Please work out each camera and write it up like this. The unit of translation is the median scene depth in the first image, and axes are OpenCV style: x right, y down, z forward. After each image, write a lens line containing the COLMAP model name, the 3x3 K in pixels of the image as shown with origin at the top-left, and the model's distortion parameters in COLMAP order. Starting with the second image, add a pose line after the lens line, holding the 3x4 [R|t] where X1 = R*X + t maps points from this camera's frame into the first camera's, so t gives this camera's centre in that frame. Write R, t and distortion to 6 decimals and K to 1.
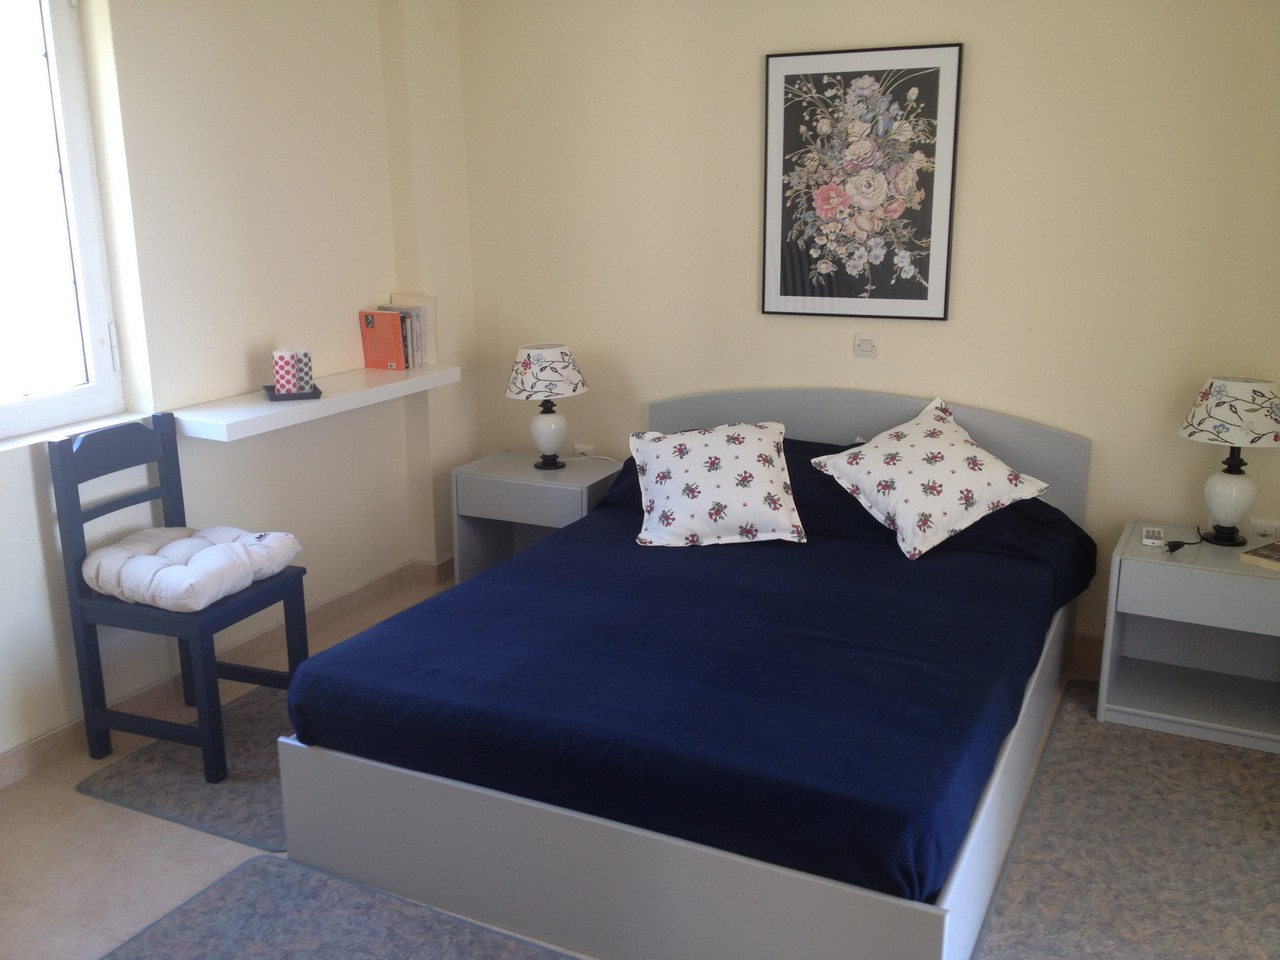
lens RADIAL K [[1196.4, 0, 639.2], [0, 1196.4, 485.1], [0, 0, 1]] dist [0.032688, 0.000000]
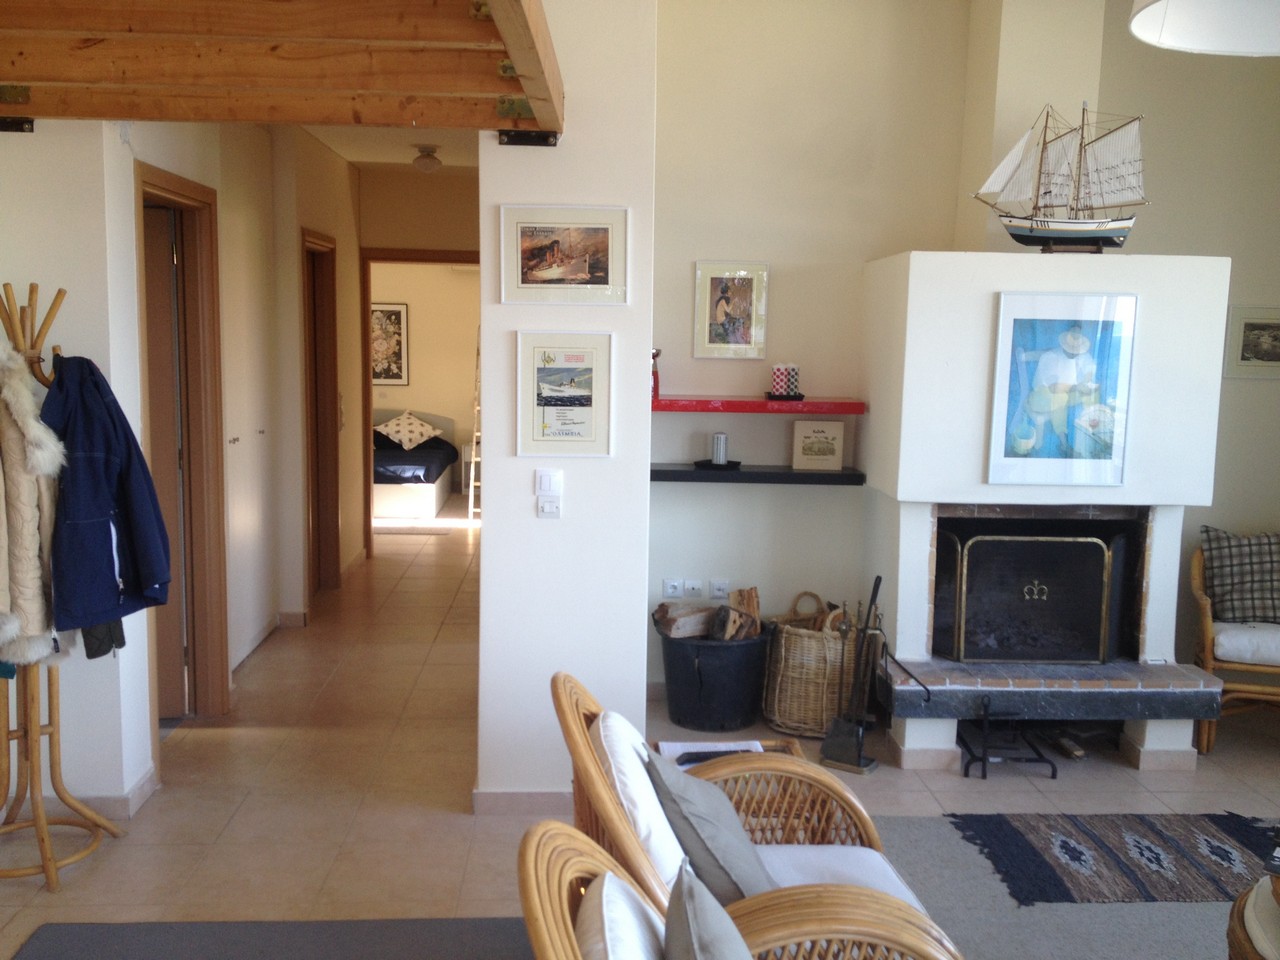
lens RADIAL K [[1196.4, 0, 636.4], [0, 1196.4, 482.1], [0, 0, 1]] dist [0.032688, 0.000000]
pose [[0.869990, -0.044897, 0.491021, -0.825415], [0.101436, 0.990842, -0.089125, 0.482267], [-0.482523, 0.127345, 0.866577, -2.110509]]
